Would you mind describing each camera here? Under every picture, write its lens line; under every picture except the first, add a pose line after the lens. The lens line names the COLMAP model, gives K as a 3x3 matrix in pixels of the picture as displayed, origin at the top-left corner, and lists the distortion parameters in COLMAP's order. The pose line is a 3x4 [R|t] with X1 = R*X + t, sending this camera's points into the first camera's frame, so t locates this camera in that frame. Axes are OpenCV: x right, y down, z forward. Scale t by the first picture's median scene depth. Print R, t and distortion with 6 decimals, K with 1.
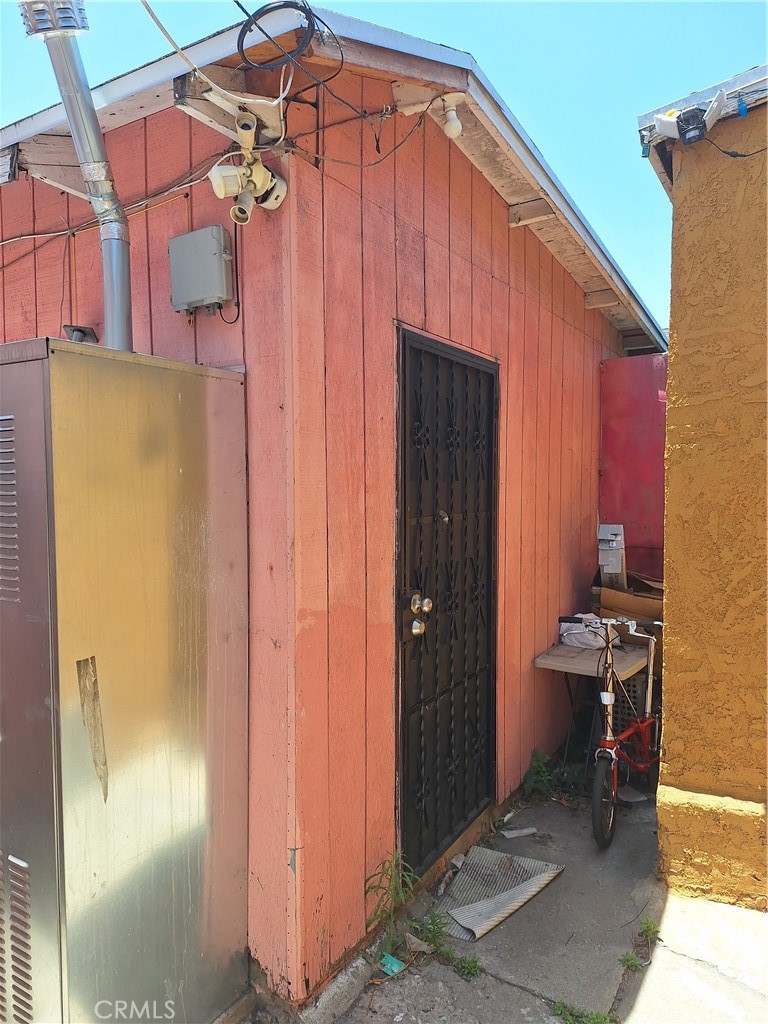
lens RADIAL K [[718.7, 0, 384.6], [0, 718.7, 512.7], [0, 0, 1]] dist [-0.003122, -0.004326]
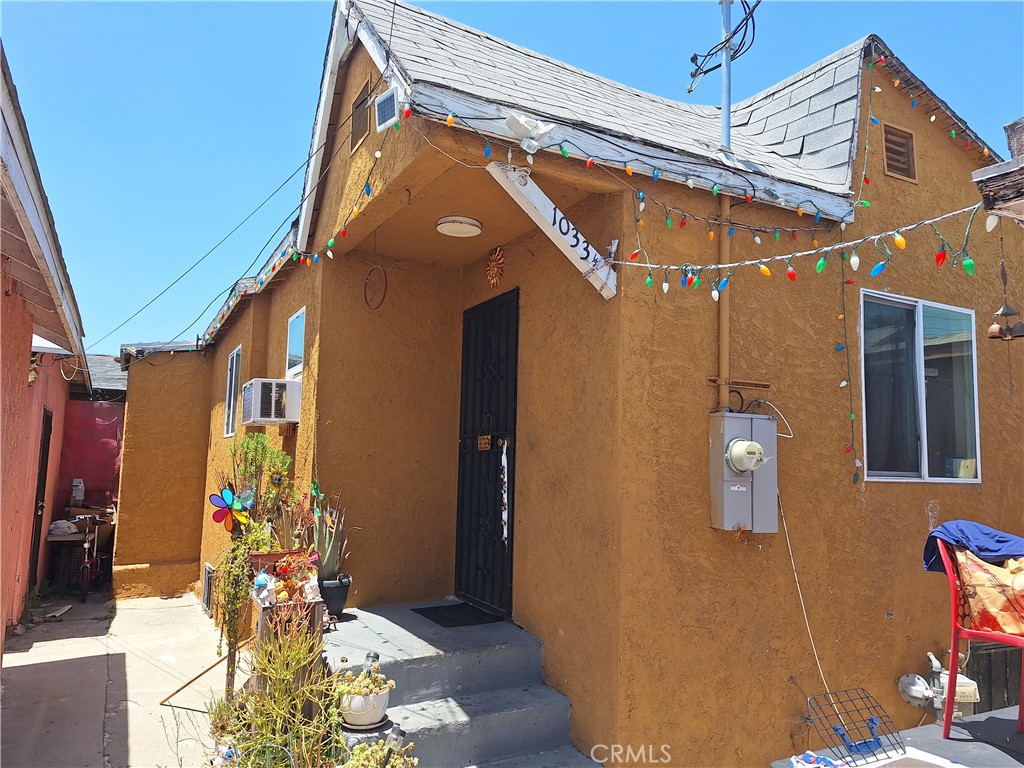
lens RADIAL K [[718.7, 0, 512.3], [0, 718.7, 384.9], [0, 0, 1]] dist [-0.003122, -0.004326]
pose [[0.510267, 0.105472, 0.853524, -1.425126], [0.010667, 0.991599, -0.128911, 0.044301], [-0.859950, 0.074884, 0.504855, -2.018993]]
